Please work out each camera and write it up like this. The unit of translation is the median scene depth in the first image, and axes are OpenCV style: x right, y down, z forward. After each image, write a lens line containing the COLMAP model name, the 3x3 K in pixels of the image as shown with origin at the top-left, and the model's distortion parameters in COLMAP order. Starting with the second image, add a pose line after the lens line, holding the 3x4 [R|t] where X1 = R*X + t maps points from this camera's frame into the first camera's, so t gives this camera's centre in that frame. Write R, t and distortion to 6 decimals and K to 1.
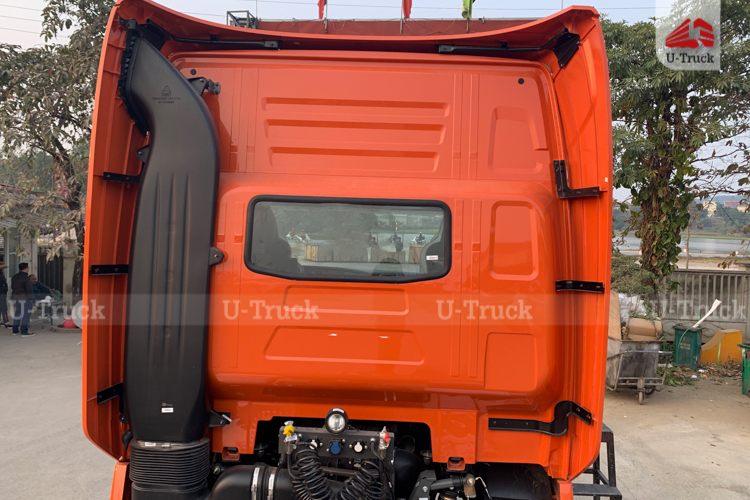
lens RADIAL K [[577.0, 0, 372.8], [0, 577.0, 251.2], [0, 0, 1]] dist [0.013491, 0.004466]
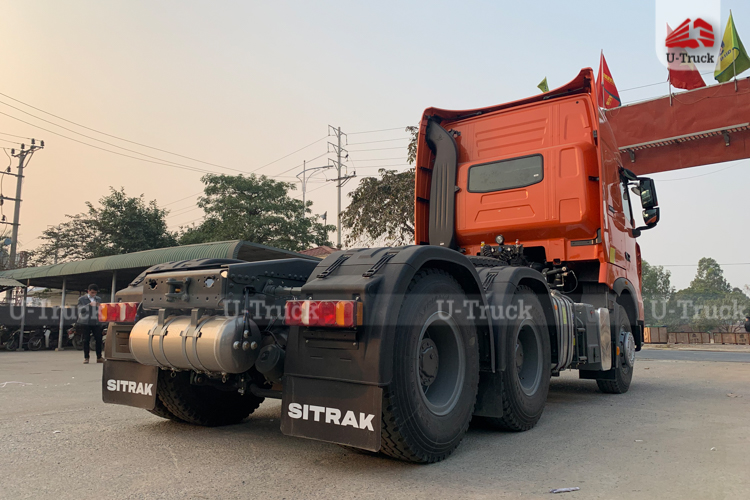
lens RADIAL K [[577.0, 0, 374.3], [0, 577.0, 248.7], [0, 0, 1]] dist [0.013491, 0.004466]
pose [[0.833715, -0.109063, -0.541317, 0.792143], [-0.004727, 0.978856, -0.204498, 0.791765], [0.552175, 0.173052, 0.815571, -1.300742]]
